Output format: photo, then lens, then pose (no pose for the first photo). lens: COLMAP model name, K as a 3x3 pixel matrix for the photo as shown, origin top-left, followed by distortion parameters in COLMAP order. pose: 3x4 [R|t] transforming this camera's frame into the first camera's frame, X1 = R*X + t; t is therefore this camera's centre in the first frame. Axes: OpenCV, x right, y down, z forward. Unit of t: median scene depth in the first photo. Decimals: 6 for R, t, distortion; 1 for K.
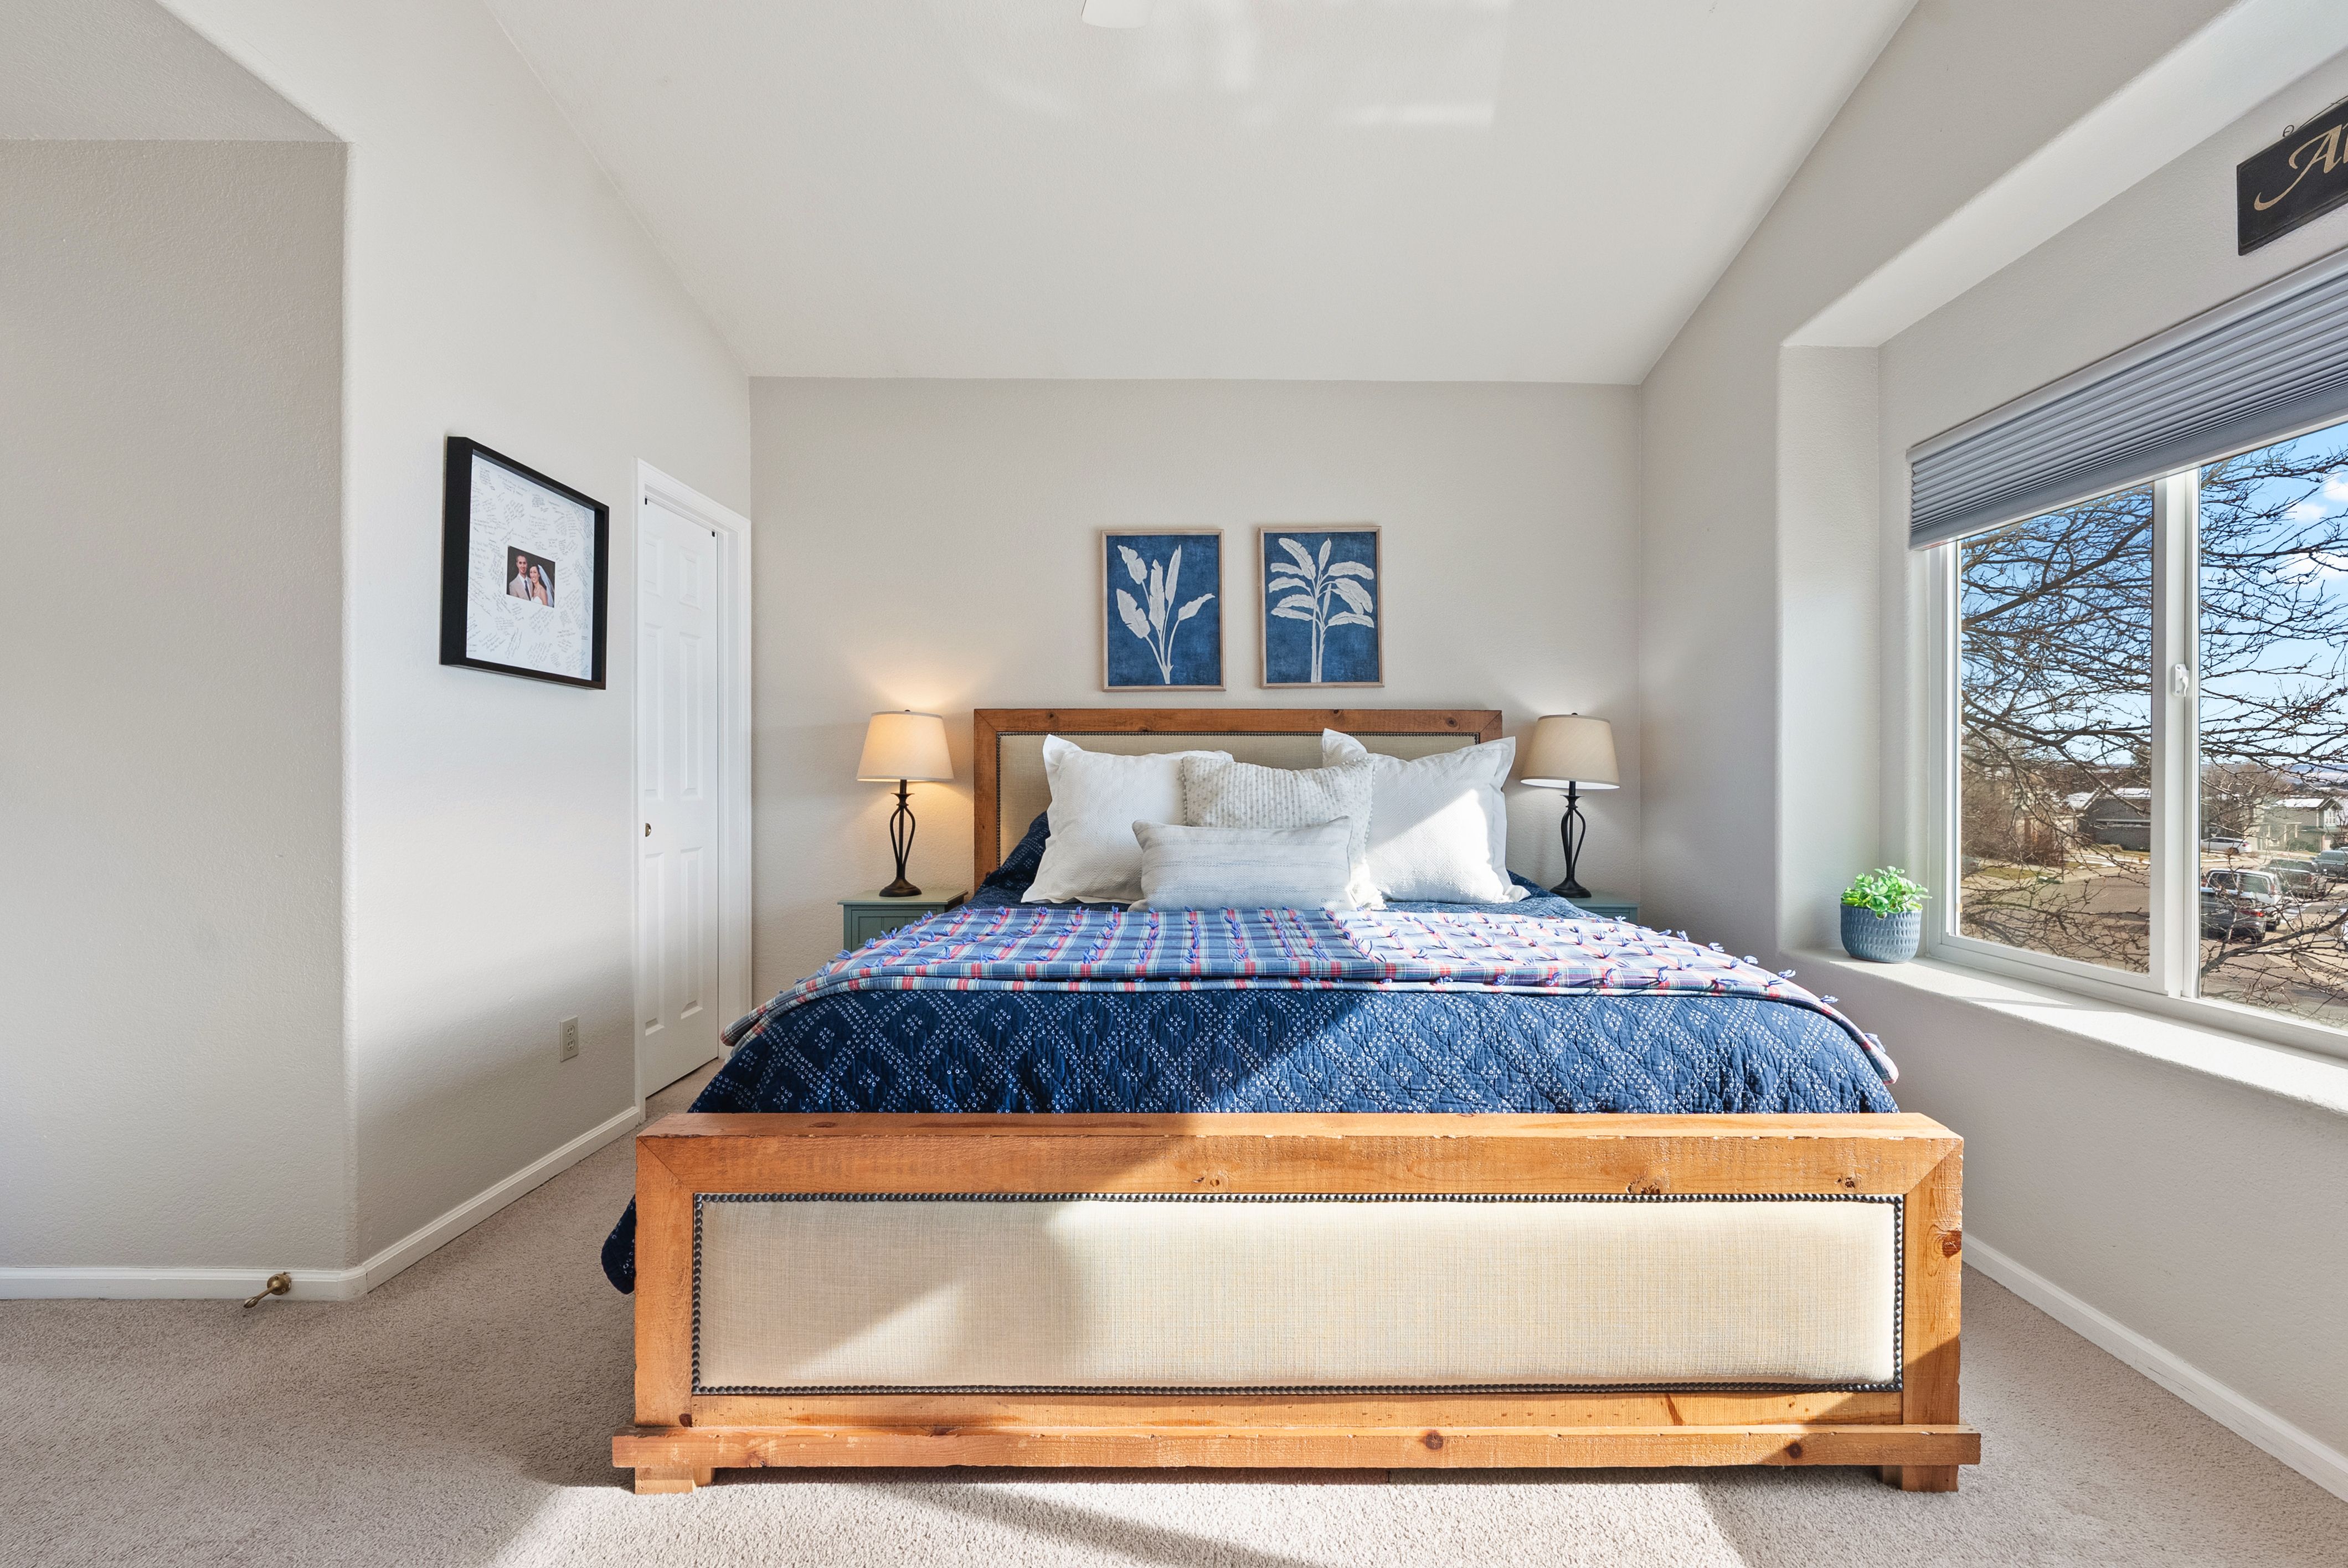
lens RADIAL K [[924.8, 0, 1199.6], [0, 924.8, 776.5], [0, 0, 1]] dist [-0.001723, -0.000122]
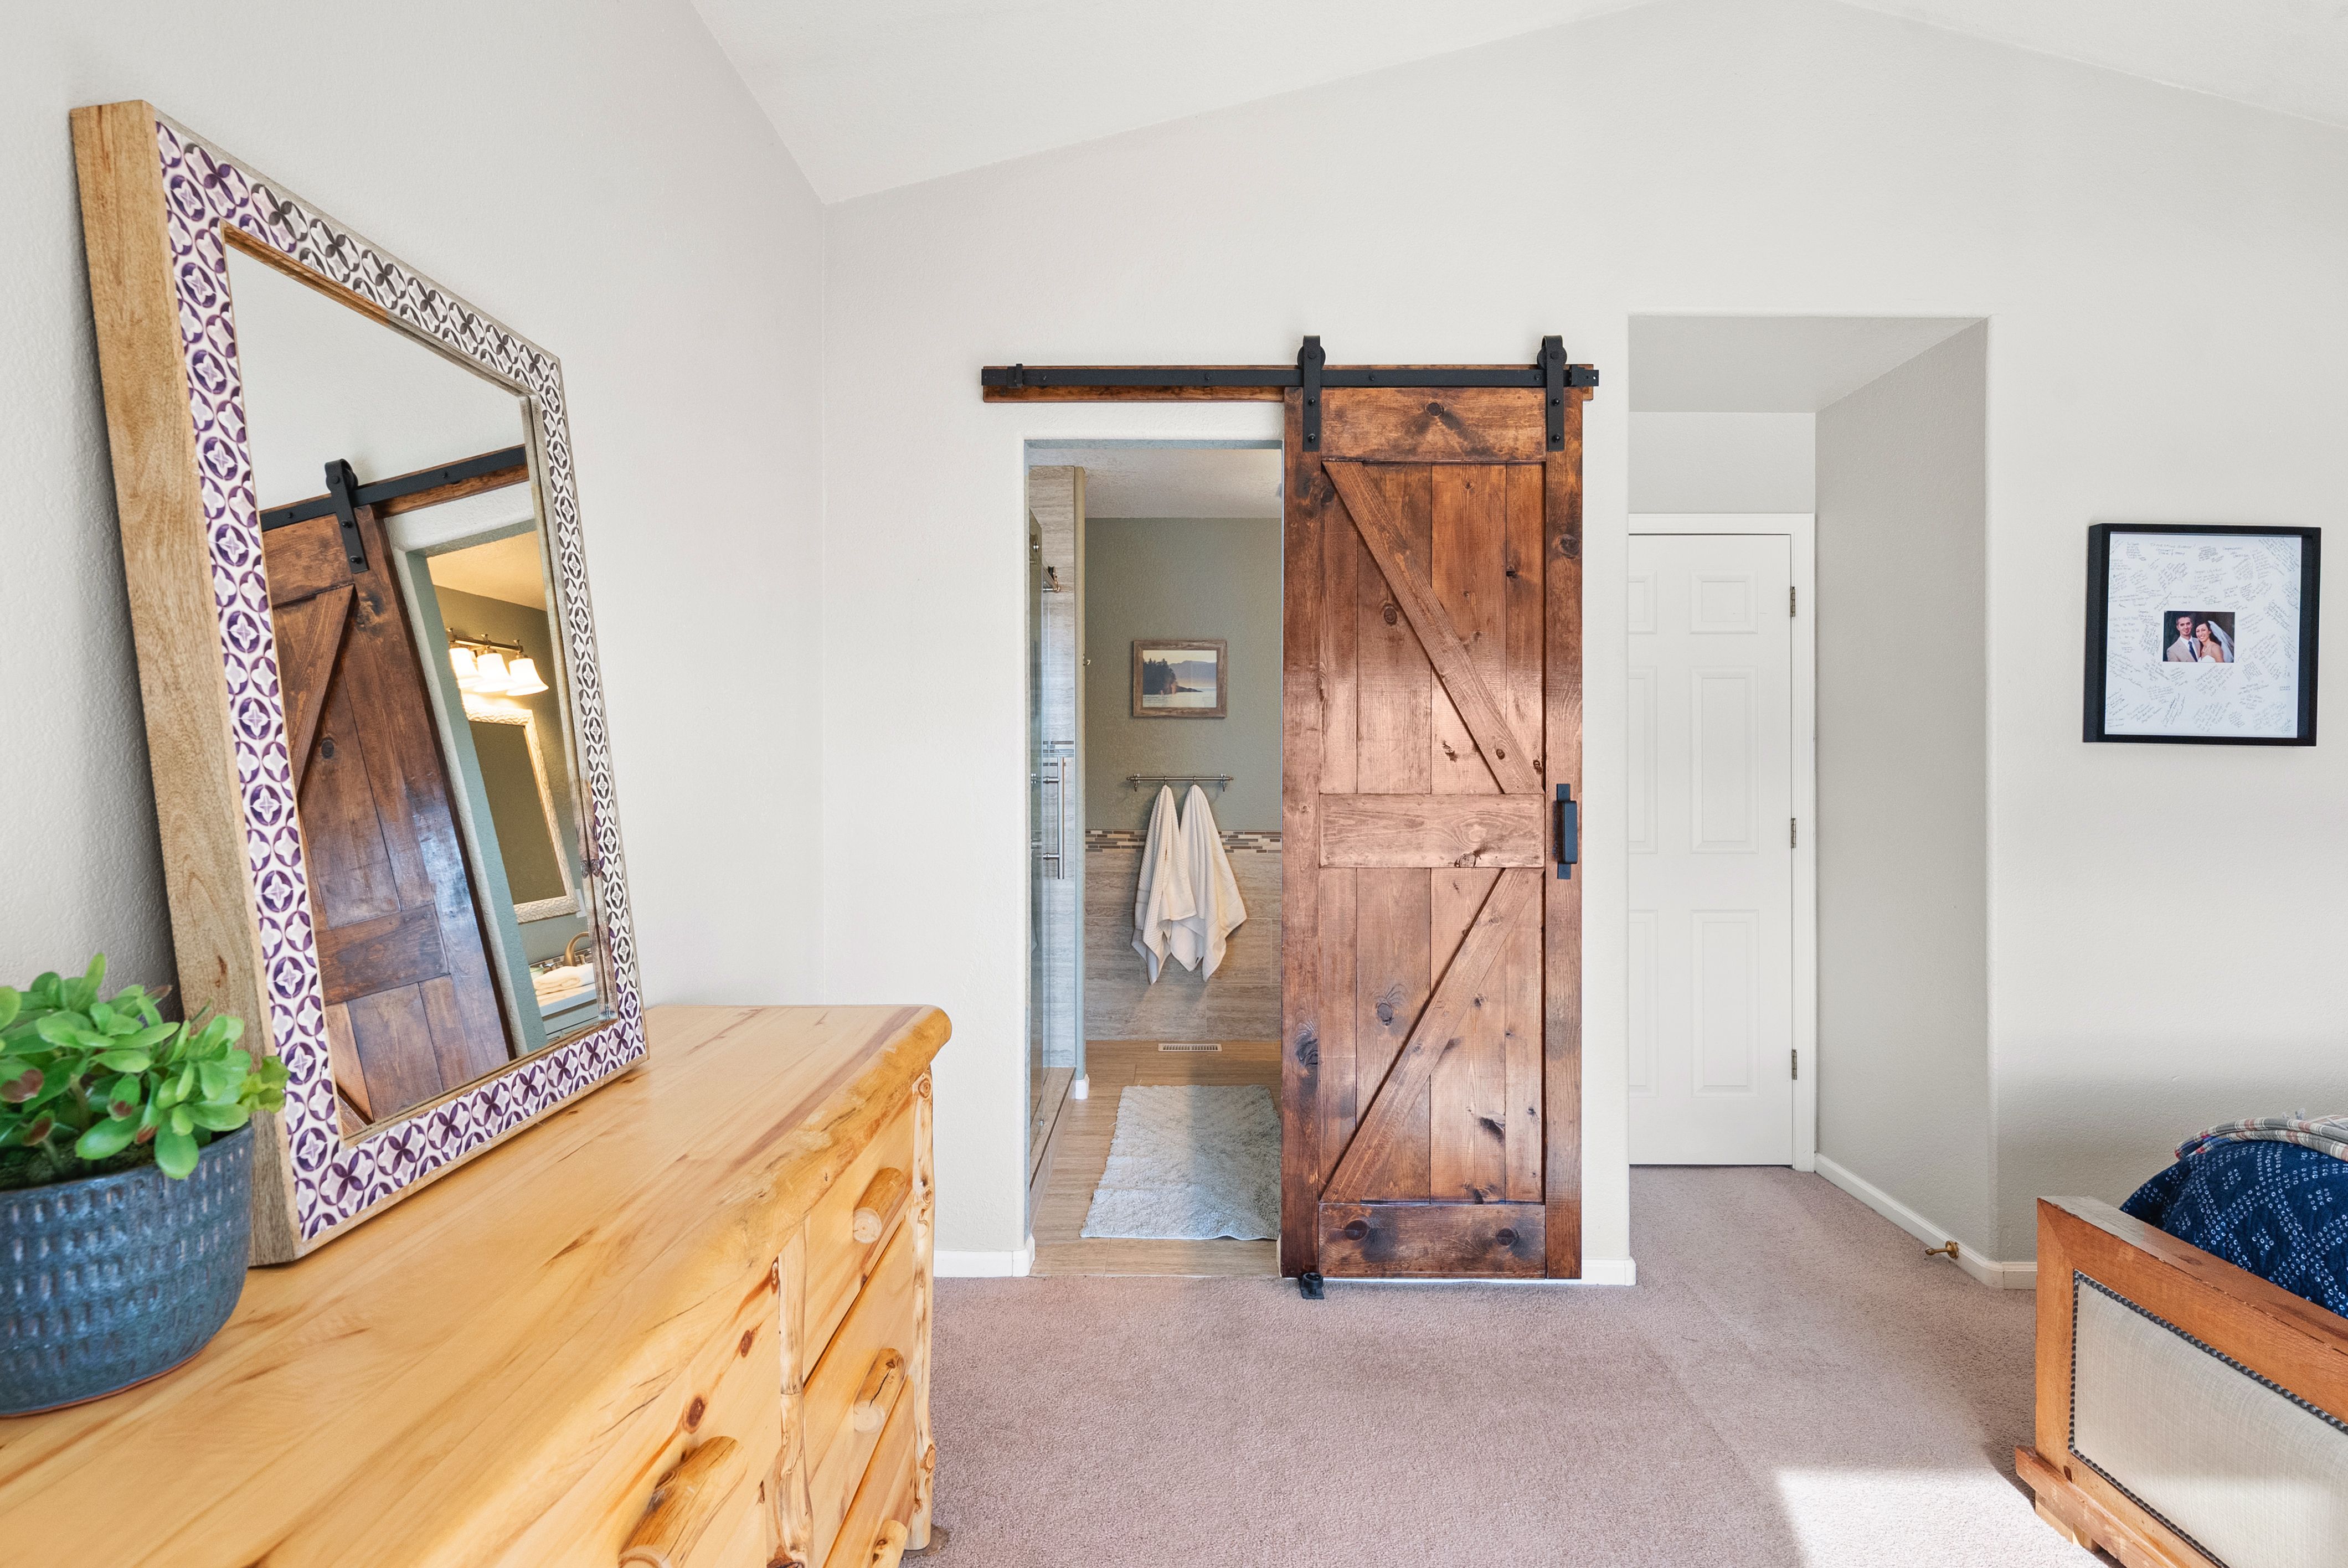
lens RADIAL K [[1204.6, 0, 1176.7], [0, 1204.6, 754.8], [0, 0, 1]] dist [0.003803, -0.001857]
pose [[-0.016454, -0.009513, -0.999819, 0.656534], [-0.003317, 0.999950, -0.009459, -0.100395], [0.999859, 0.003161, -0.016484, -0.026040]]
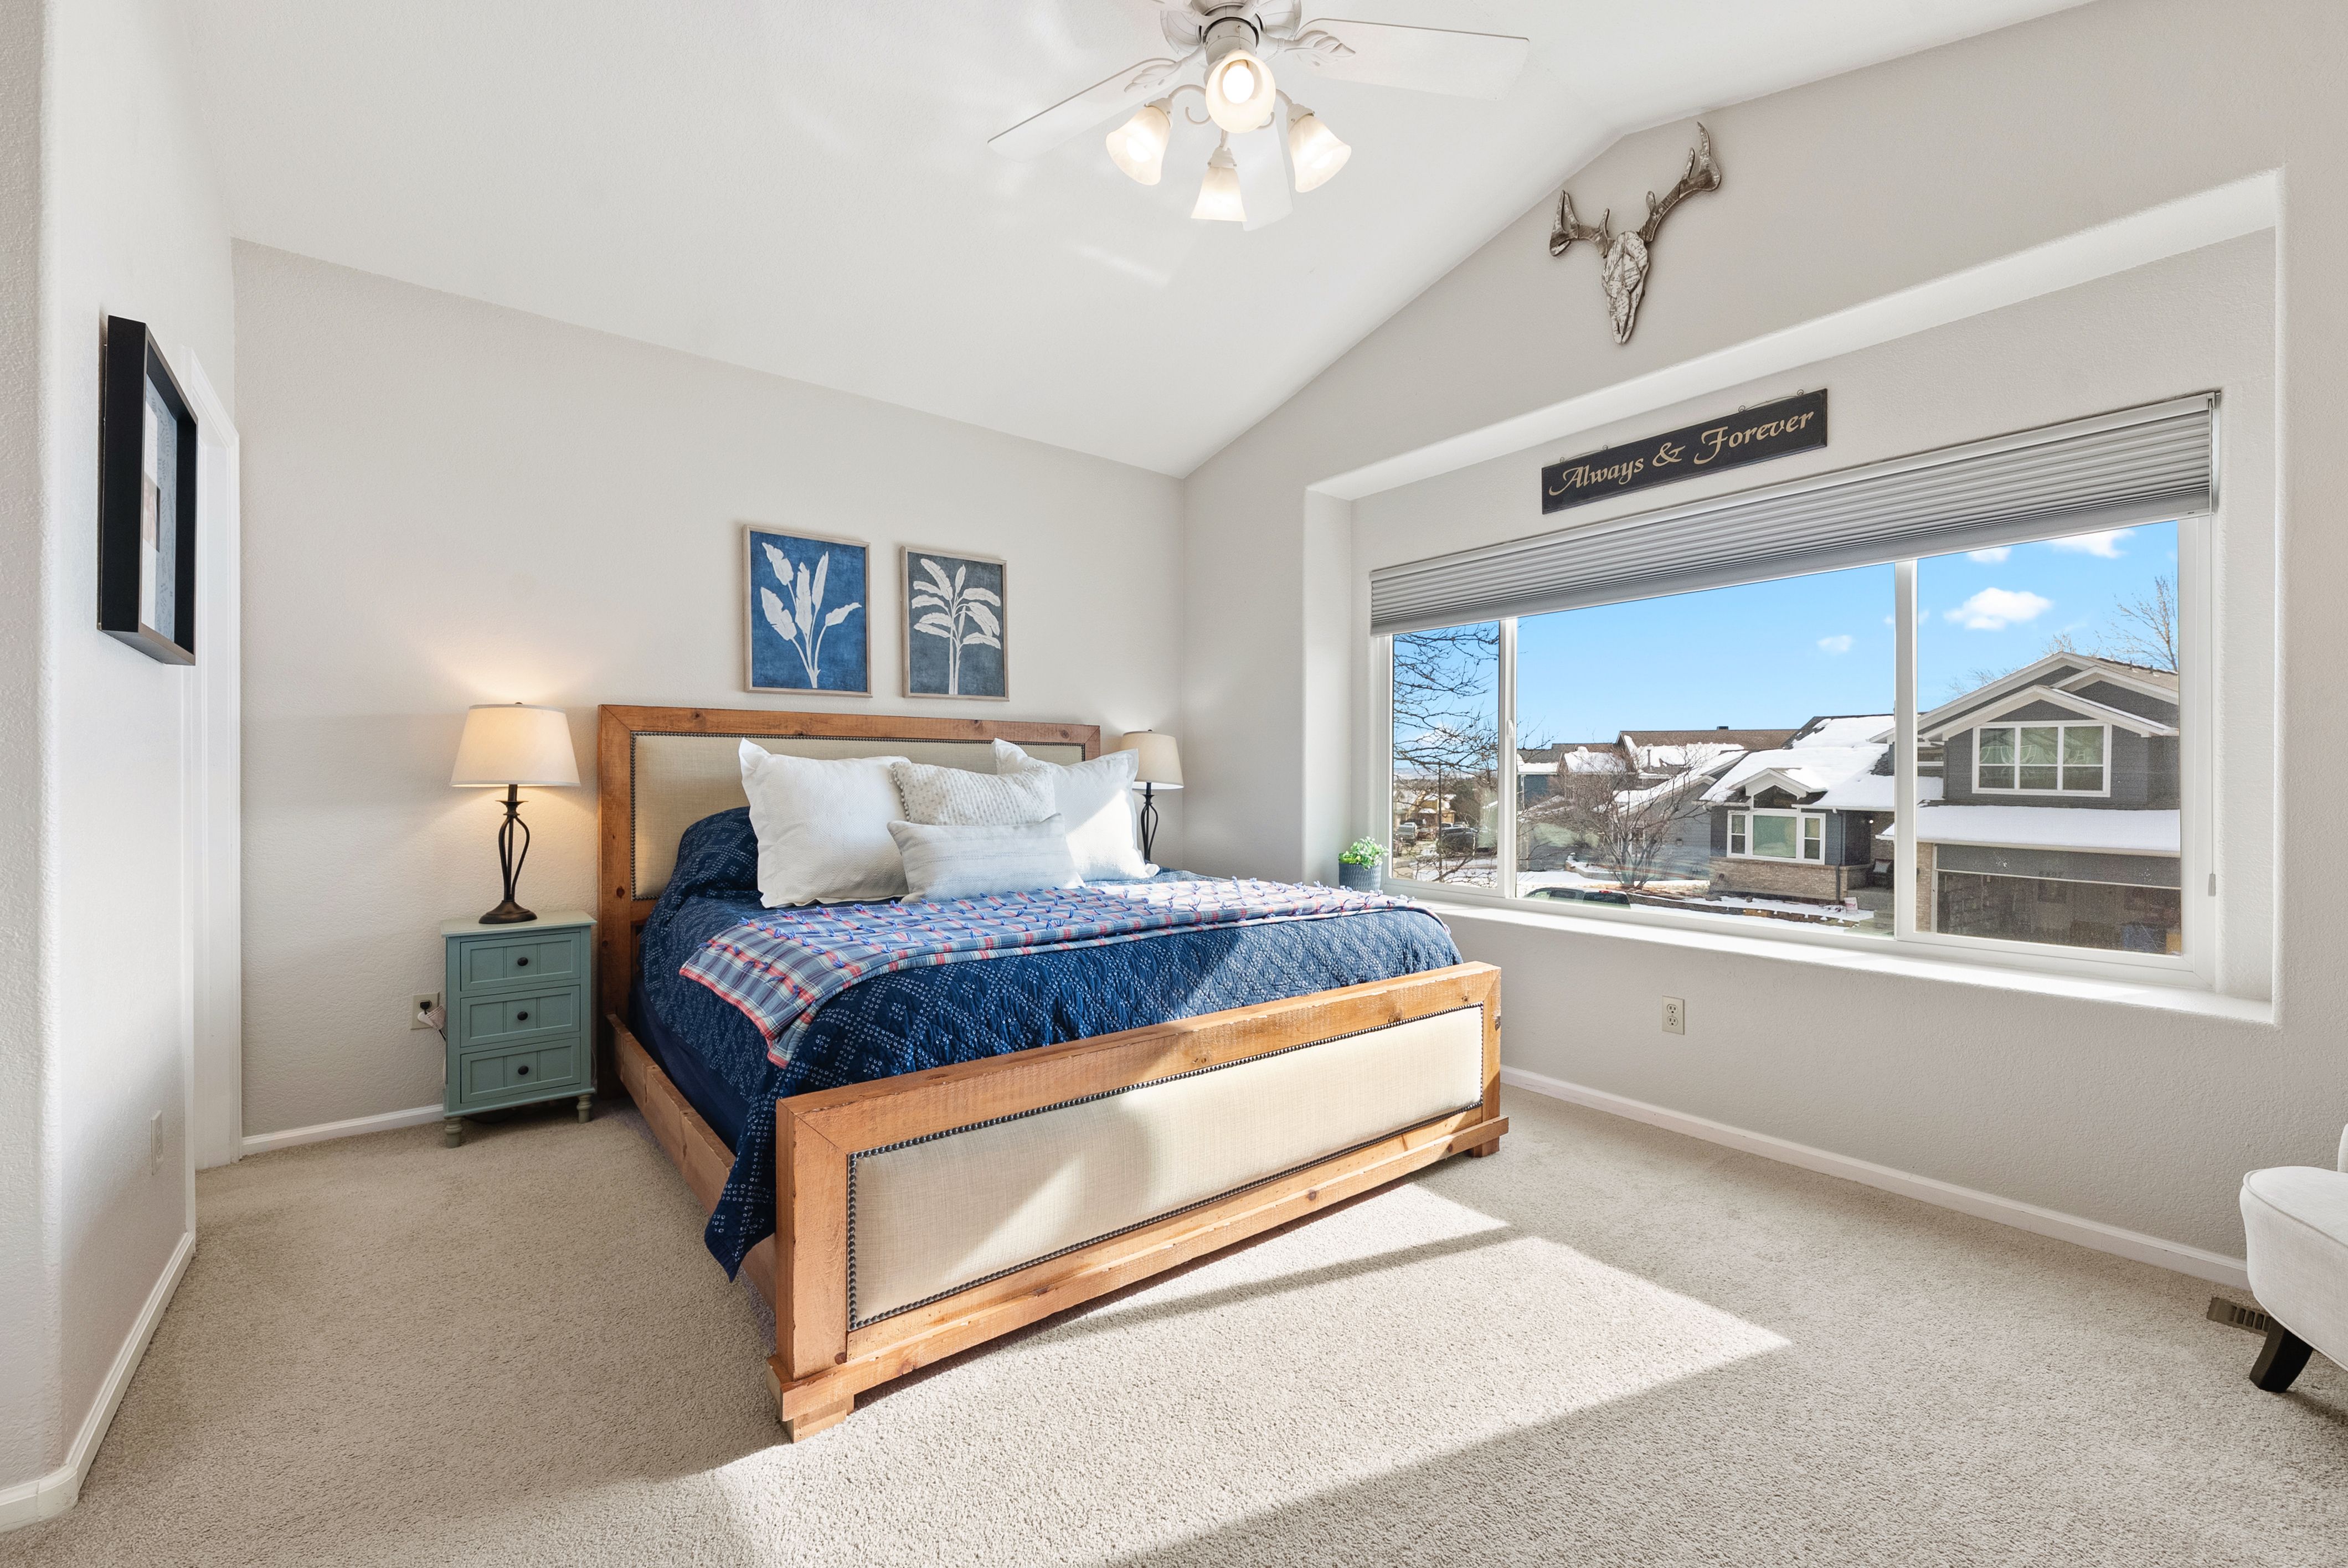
lens RADIAL K [[954.4, 0, 1182.3], [0, 954.4, 780.2], [0, 0, 1]] dist [0.000390, 0.000290]
pose [[0.788247, -0.002229, 0.615356, -0.686943], [-0.000179, 0.999993, 0.003852, -0.007425], [-0.615360, -0.003146, 0.788240, -0.122817]]
